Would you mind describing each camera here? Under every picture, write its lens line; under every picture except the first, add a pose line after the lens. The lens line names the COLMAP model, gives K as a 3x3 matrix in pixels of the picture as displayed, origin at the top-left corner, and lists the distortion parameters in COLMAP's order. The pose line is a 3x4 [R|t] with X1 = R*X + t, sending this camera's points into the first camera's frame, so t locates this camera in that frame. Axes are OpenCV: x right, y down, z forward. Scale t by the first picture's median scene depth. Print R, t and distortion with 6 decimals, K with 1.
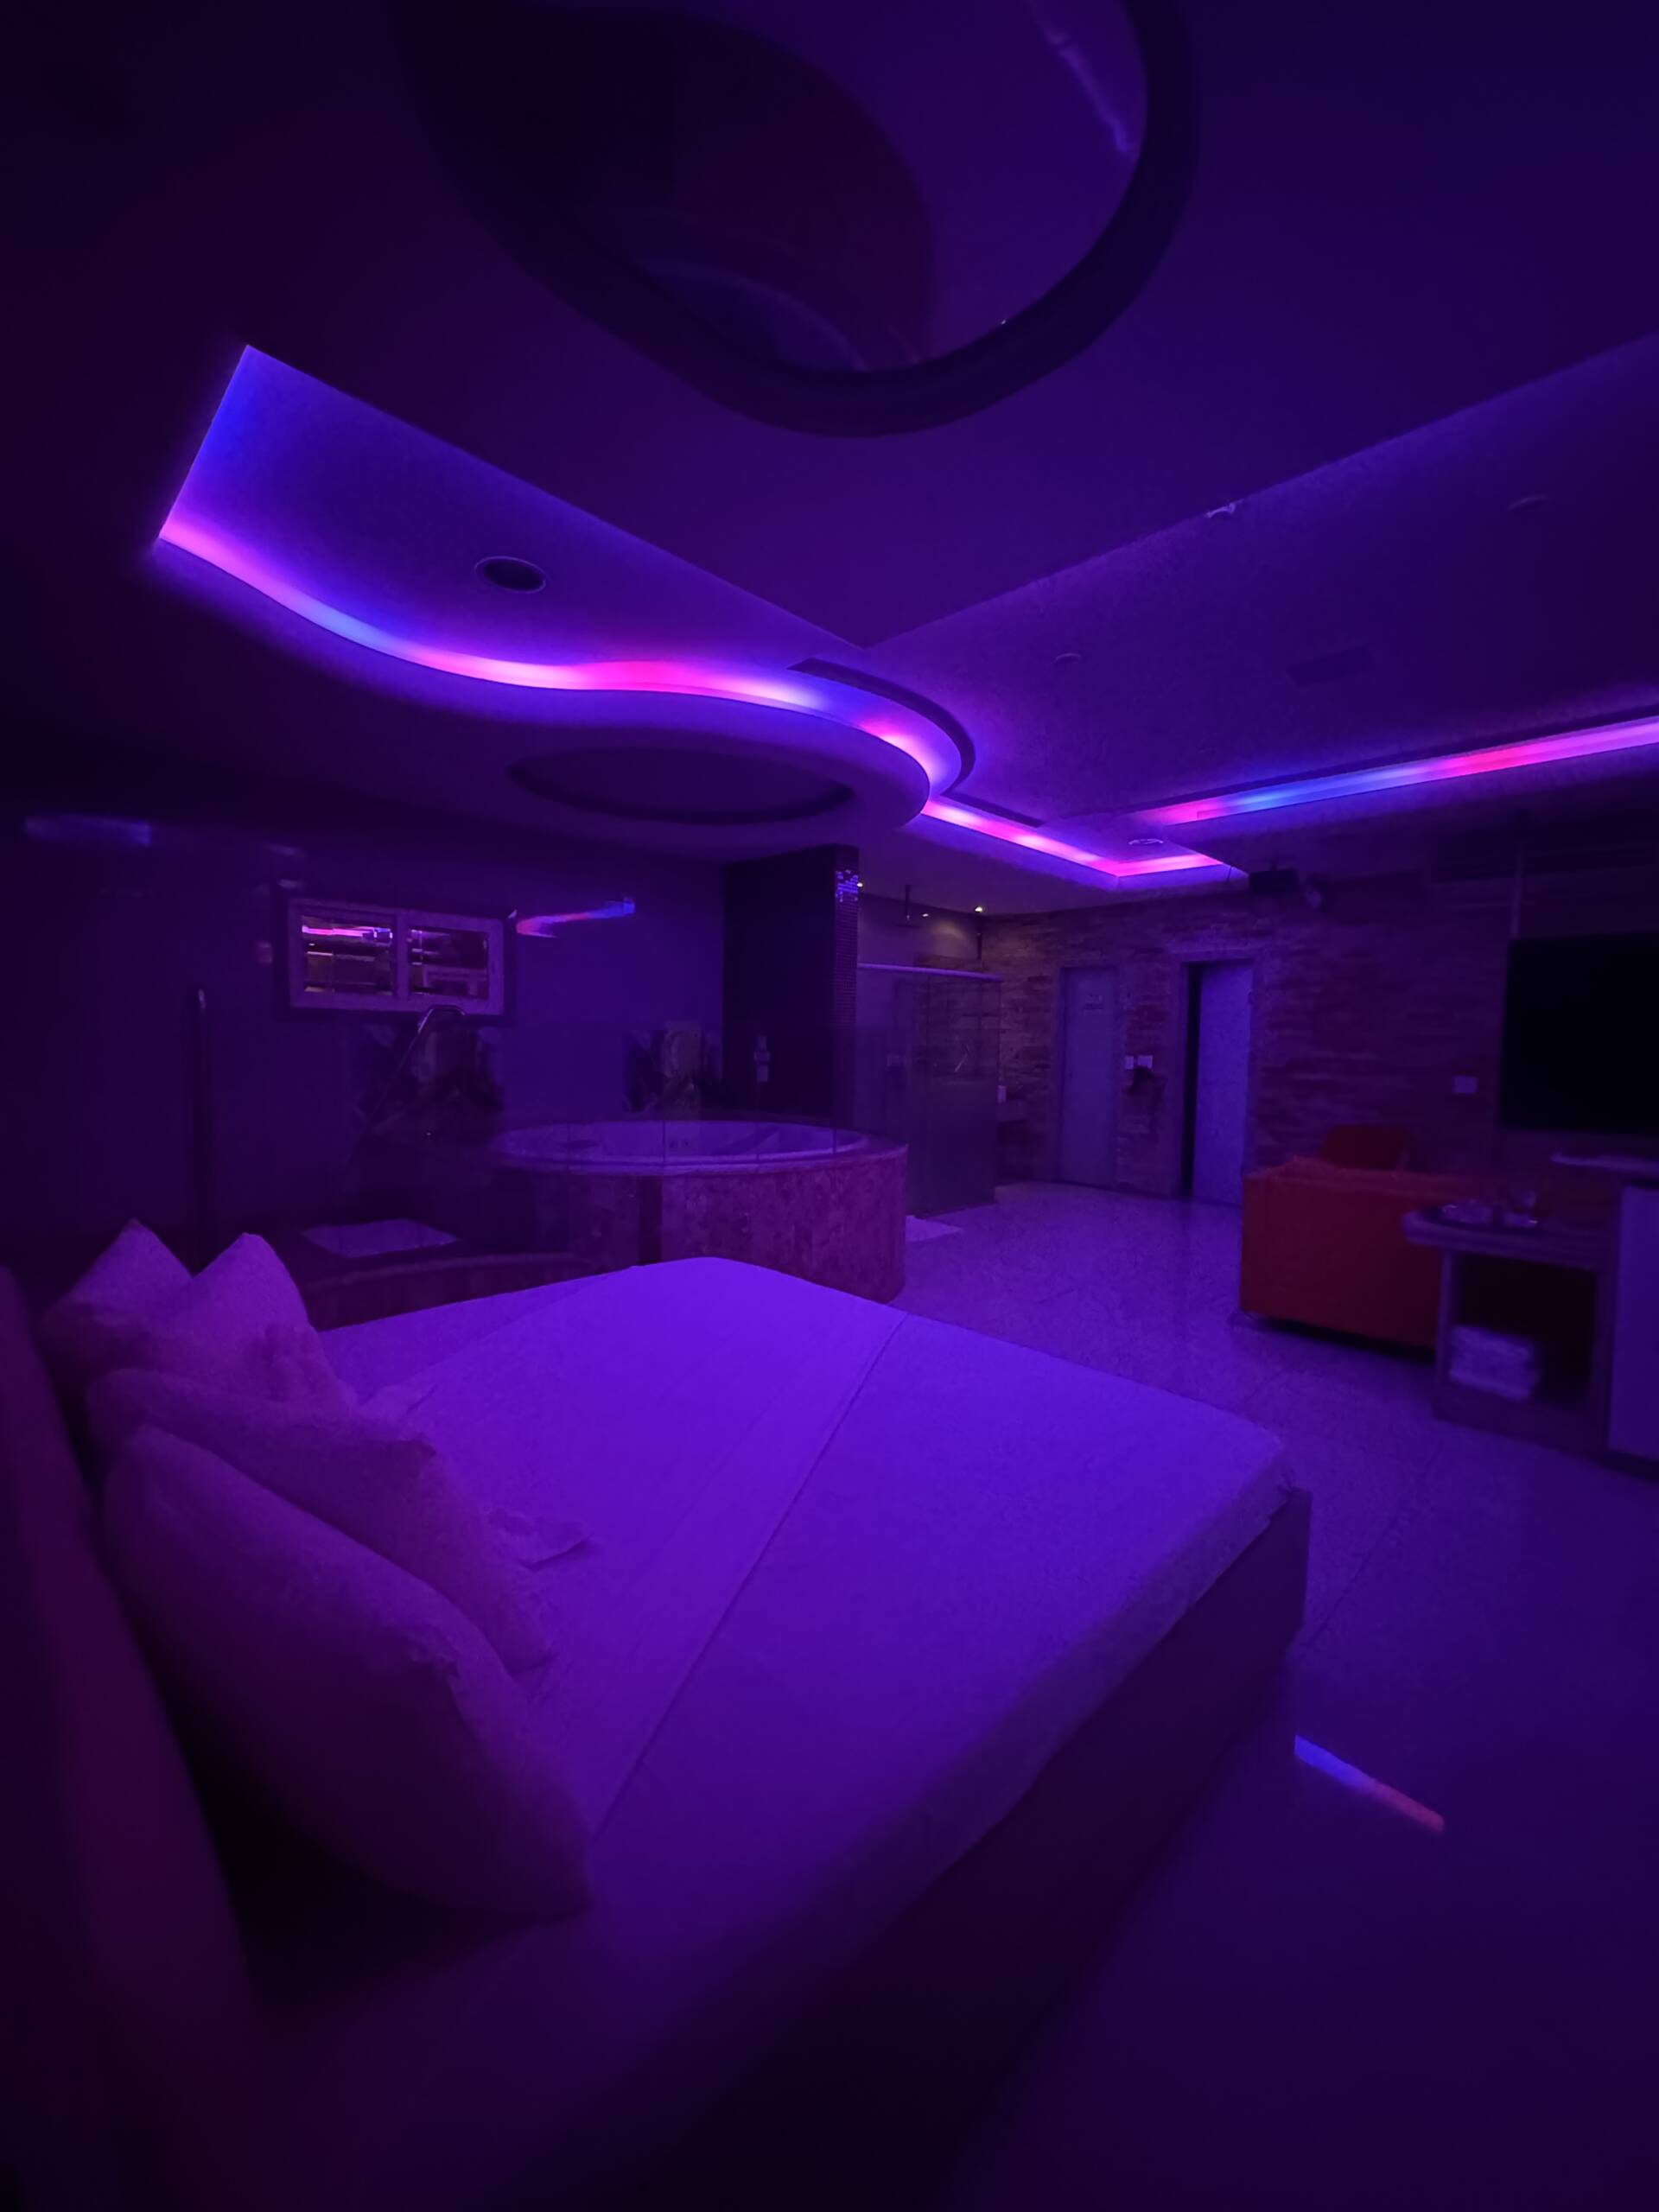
lens RADIAL K [[882.1, 0, 829.5], [0, 882.1, 1106.0], [0, 0, 1]] dist [-0.003386, 0.000033]
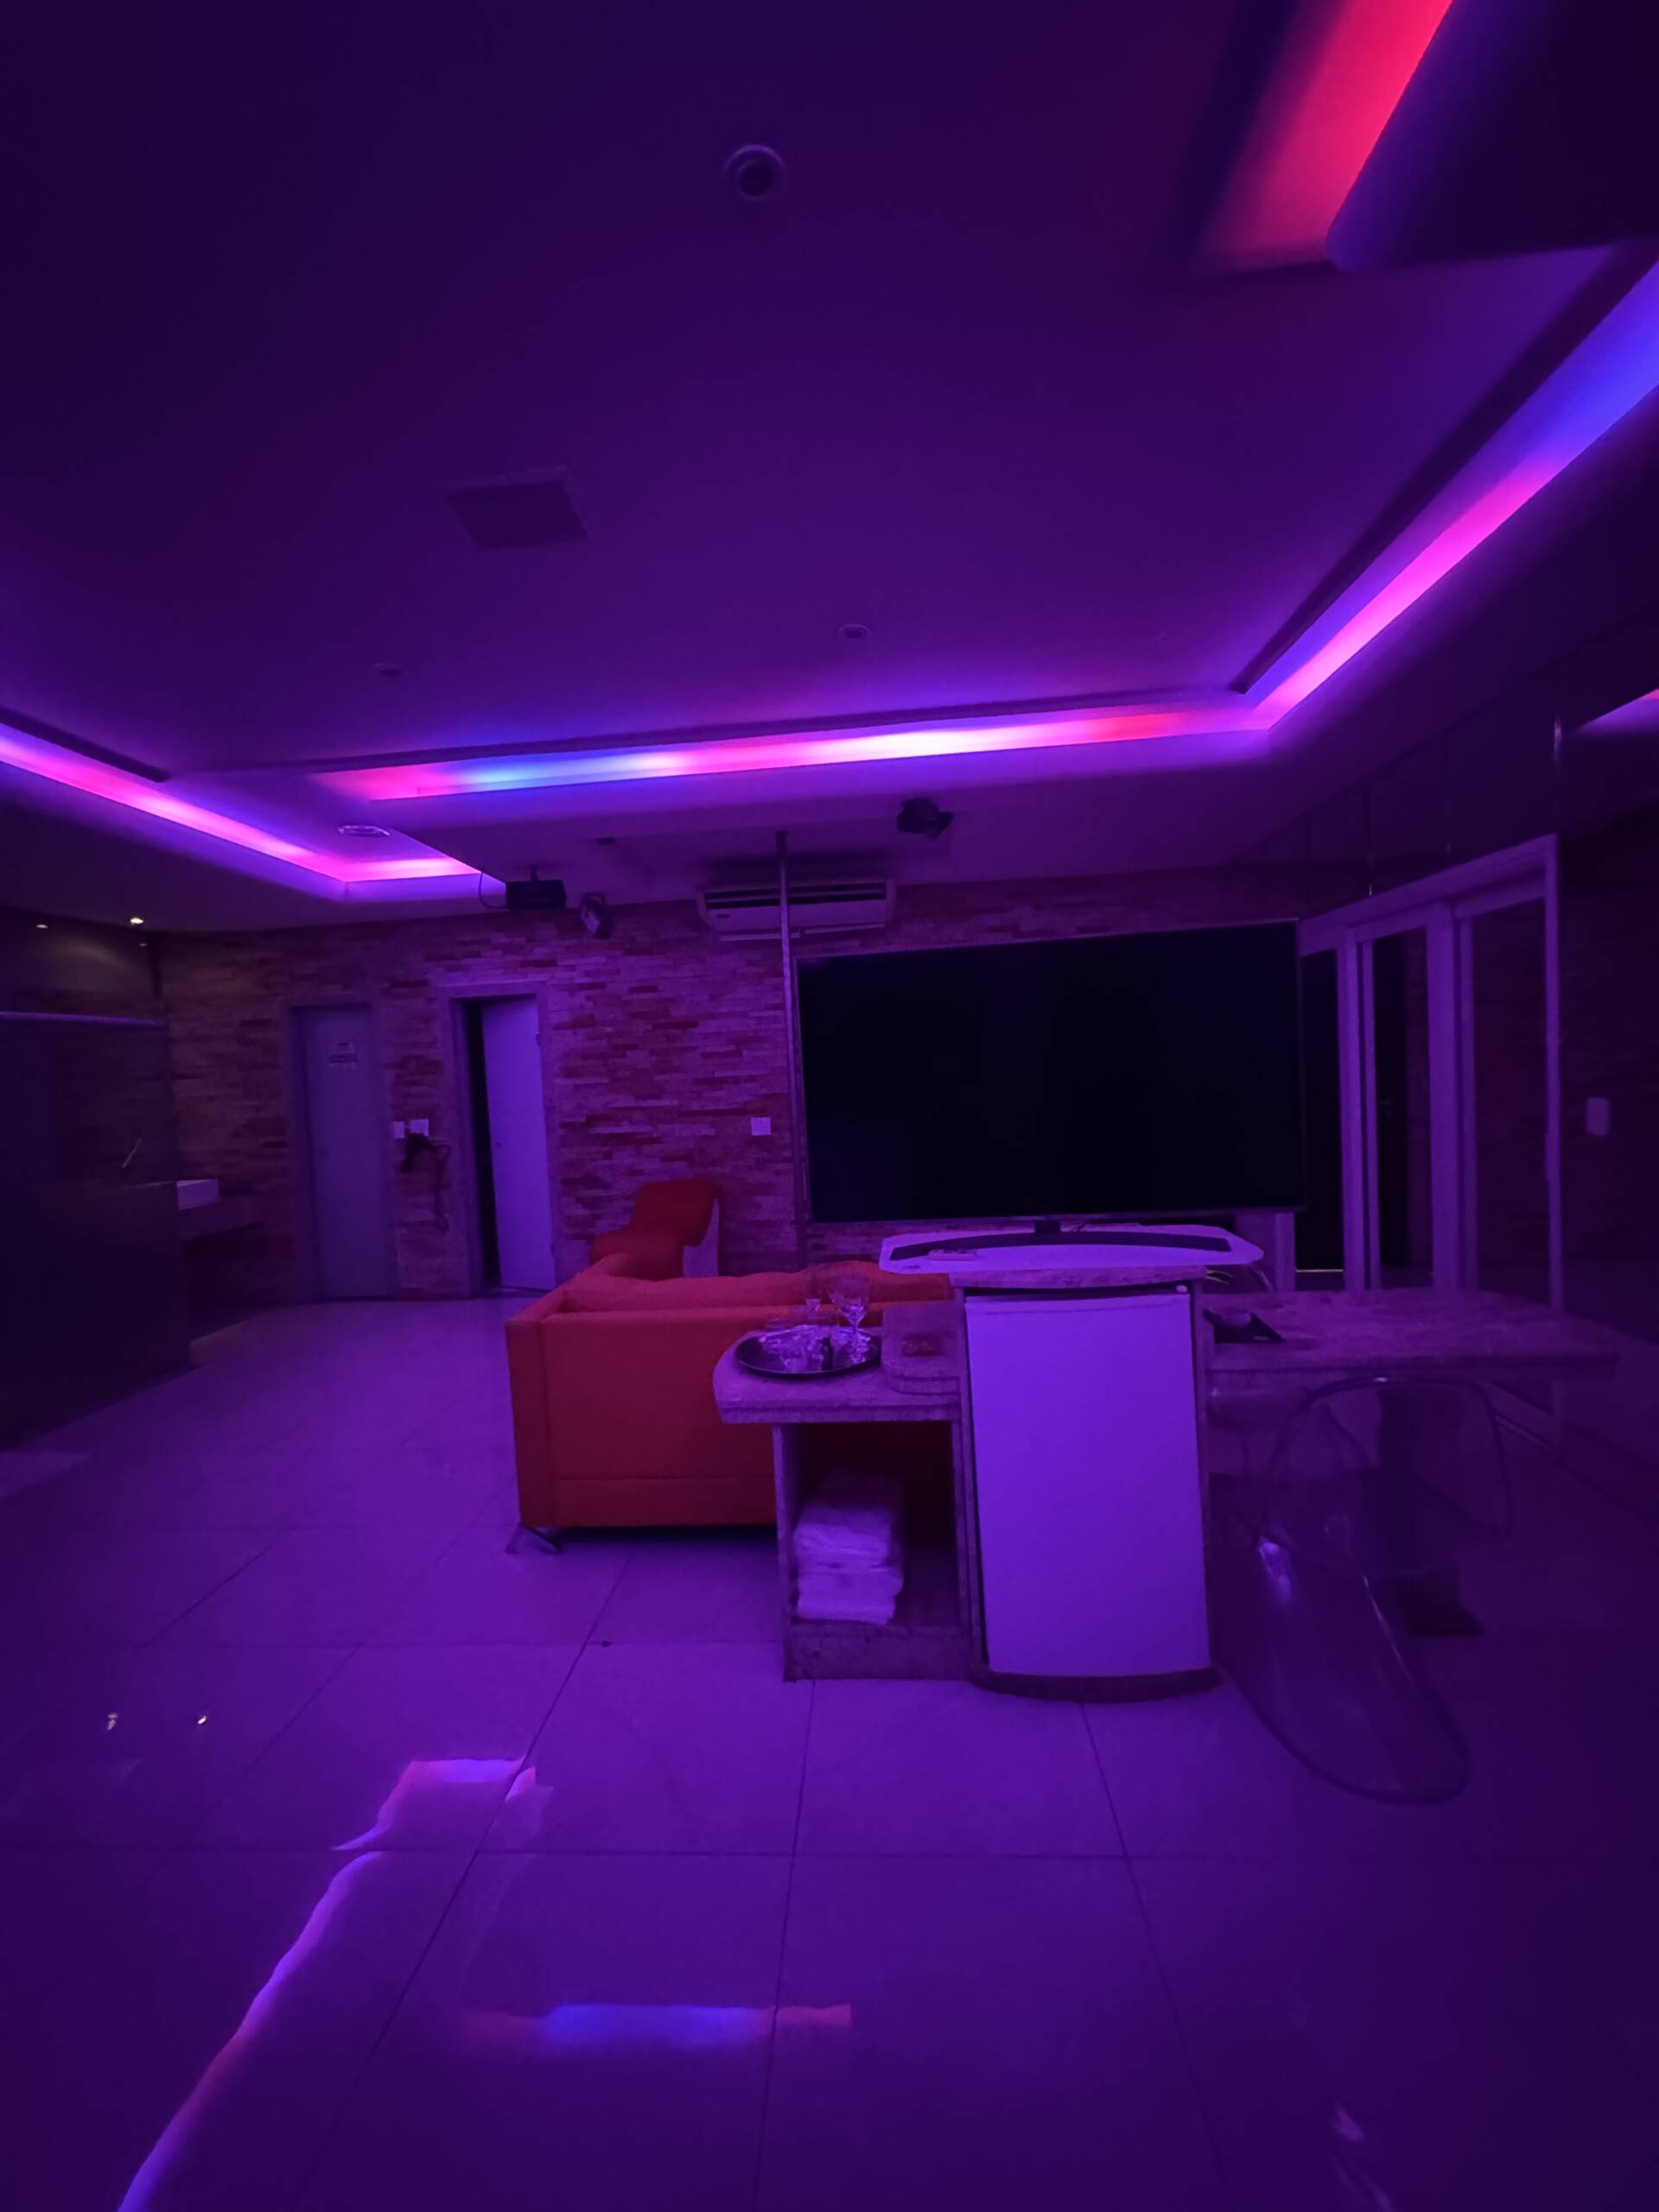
lens RADIAL K [[882.1, 0, 829.5], [0, 882.1, 1106.0], [0, 0, 1]] dist [-0.003386, 0.000033]
pose [[0.755756, -0.081217, 0.649797, 0.140817], [0.109933, 0.993932, -0.003629, -0.028752], [-0.645560, 0.074176, 0.760099, 0.198351]]
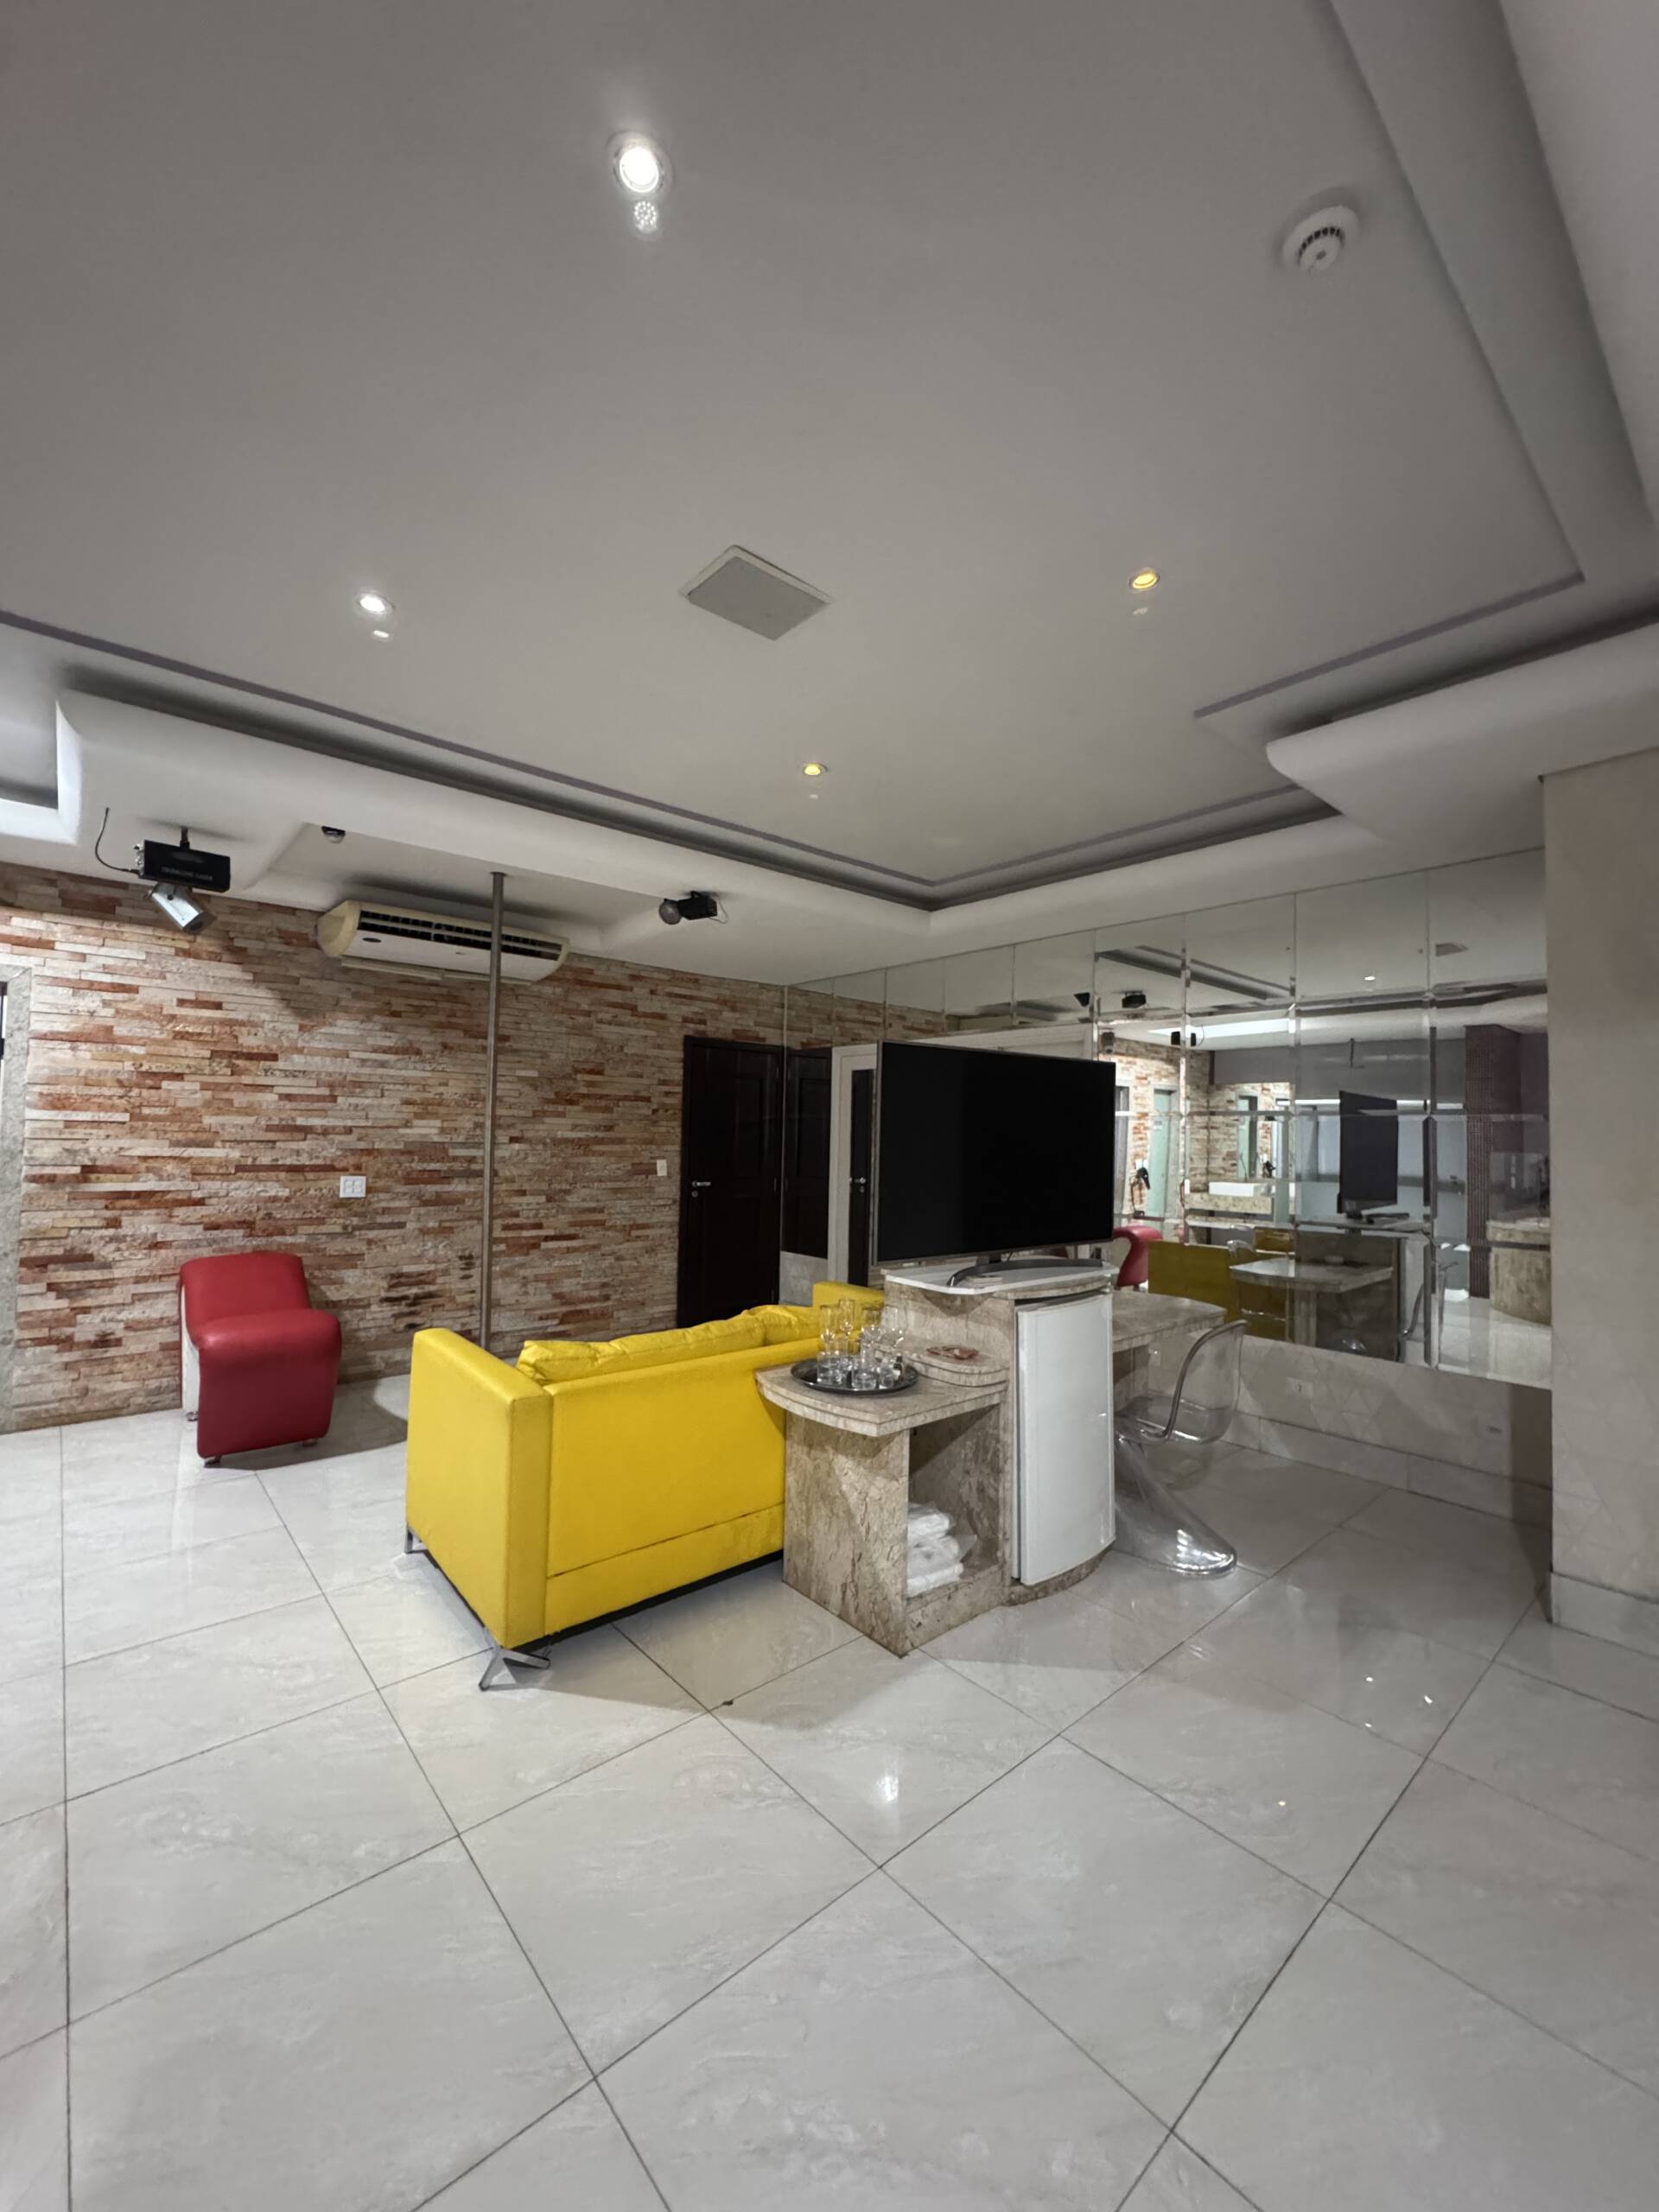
lens RADIAL K [[882.1, 0, 829.5], [0, 882.1, 1106.0], [0, 0, 1]] dist [-0.003386, 0.000033]
pose [[0.079292, 0.018918, 0.996672, -0.037223], [0.053303, 0.998309, -0.023190, -0.047064], [-0.995425, 0.054964, 0.078149, 0.430793]]
